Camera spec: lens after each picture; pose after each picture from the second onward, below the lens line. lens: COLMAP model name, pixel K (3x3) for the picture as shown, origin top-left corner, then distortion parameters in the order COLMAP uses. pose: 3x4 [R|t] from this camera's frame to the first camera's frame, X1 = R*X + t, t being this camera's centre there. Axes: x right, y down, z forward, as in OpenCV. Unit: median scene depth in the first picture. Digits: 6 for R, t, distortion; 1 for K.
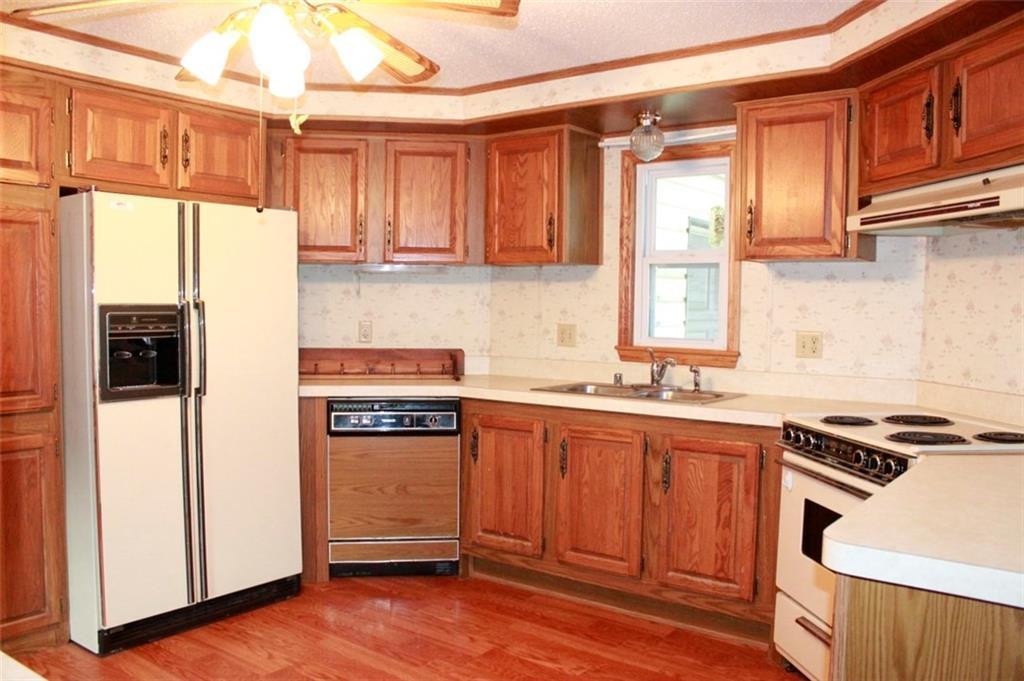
lens RADIAL K [[849.6, 0, 511.7], [0, 849.6, 362.3], [0, 0, 1]] dist [-0.165387, 0.141437]
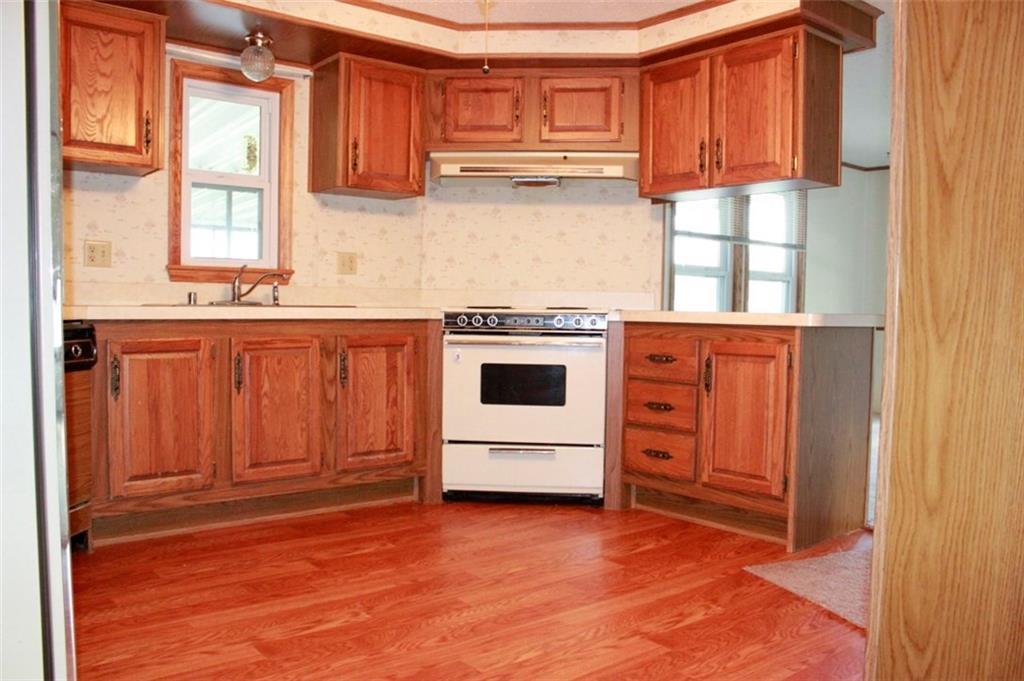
lens RADIAL K [[849.6, 0, 507.5], [0, 849.6, 358.0], [0, 0, 1]] dist [-0.165387, 0.141437]
pose [[0.238062, -0.067702, 0.968888, -0.795122], [0.052734, 0.996997, 0.056709, 0.059514], [-0.969817, 0.037593, 0.240917, 0.483836]]
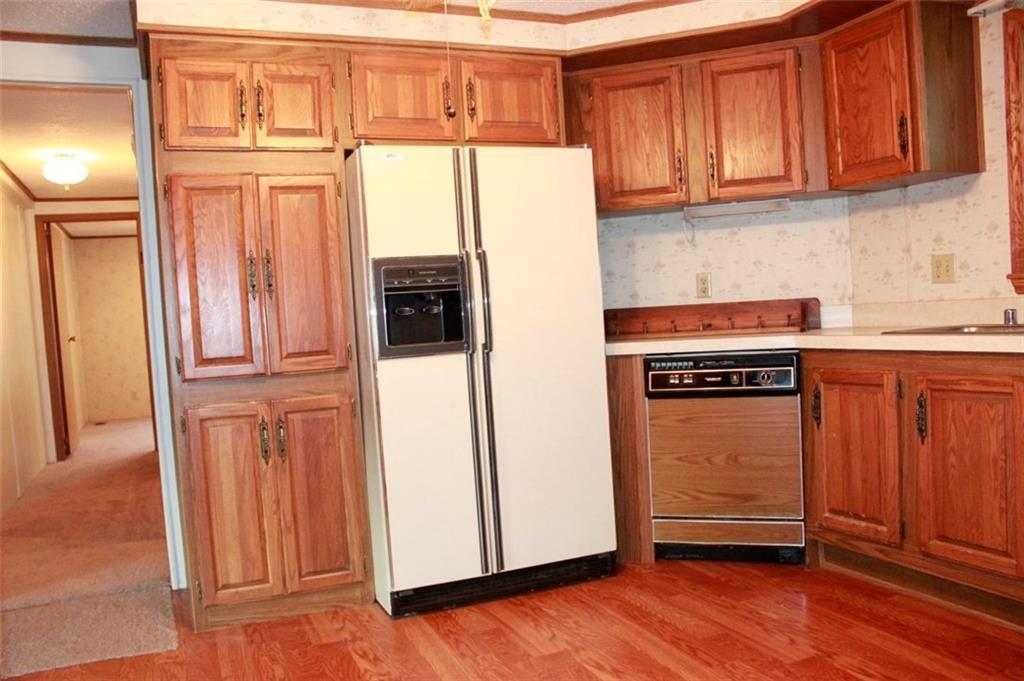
lens RADIAL K [[849.6, 0, 508.8], [0, 849.6, 360.7], [0, 0, 1]] dist [-0.165387, 0.141437]
pose [[0.864425, -0.037504, -0.501361, 0.114266], [0.038529, 0.999223, -0.008315, 0.053980], [0.501284, -0.012129, 0.865198, 0.169466]]
